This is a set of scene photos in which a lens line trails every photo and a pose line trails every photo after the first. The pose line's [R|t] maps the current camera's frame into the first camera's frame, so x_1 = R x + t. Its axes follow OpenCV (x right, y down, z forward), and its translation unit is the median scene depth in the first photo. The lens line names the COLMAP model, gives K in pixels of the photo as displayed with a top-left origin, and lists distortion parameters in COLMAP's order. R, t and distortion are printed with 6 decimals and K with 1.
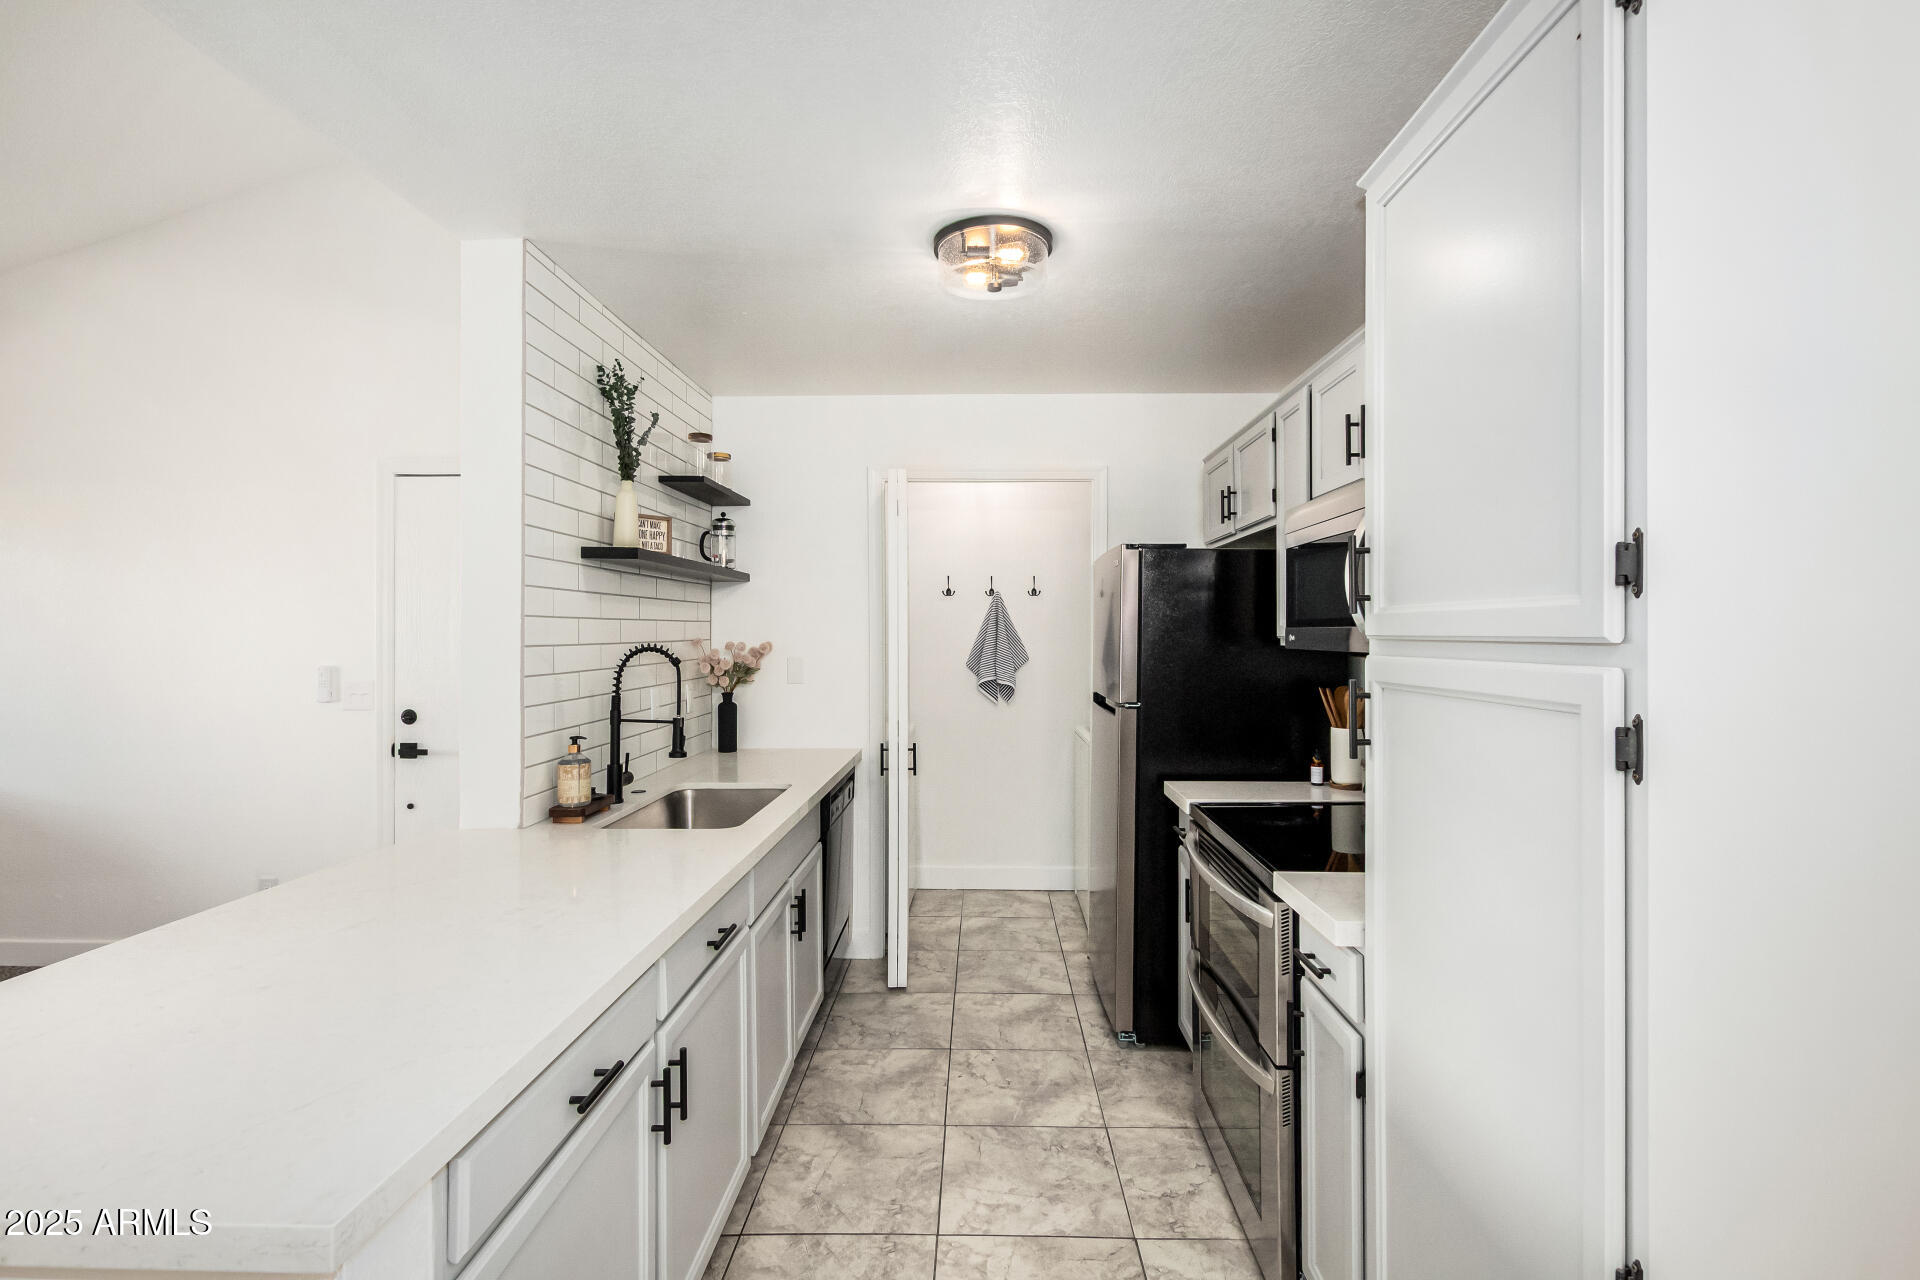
lens RADIAL K [[881.5, 0, 959.6], [0, 881.5, 636.0], [0, 0, 1]] dist [0.001960, -0.000565]
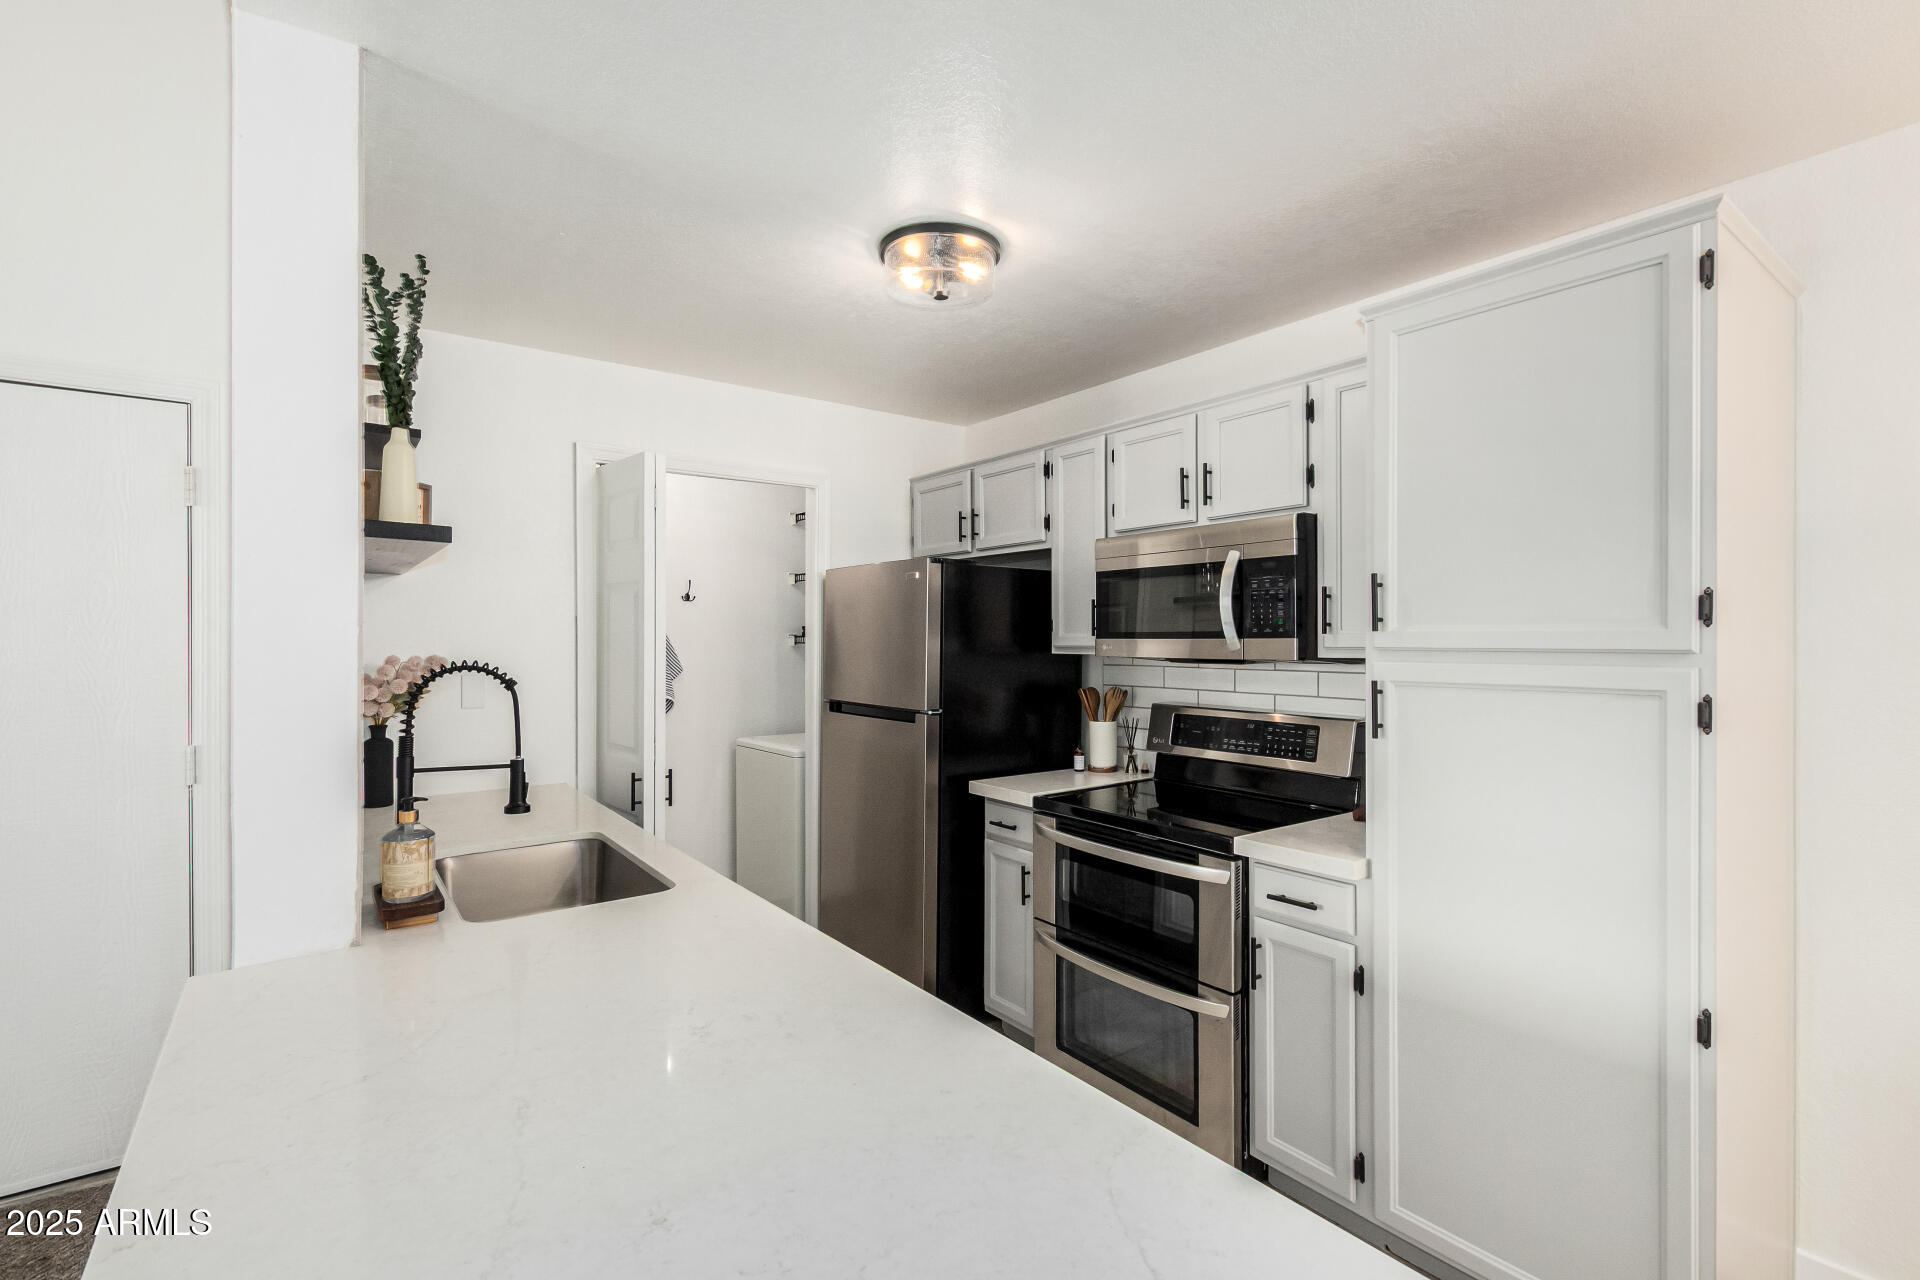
lens RADIAL K [[881.5, 0, 961.8], [0, 881.5, 638.4], [0, 0, 1]] dist [0.001960, -0.000565]
pose [[0.783321, -0.000353, 0.621618, -0.484603], [0.002450, 0.999994, -0.002520, -0.006497], [-0.621613, 0.003497, 0.783317, 0.182254]]
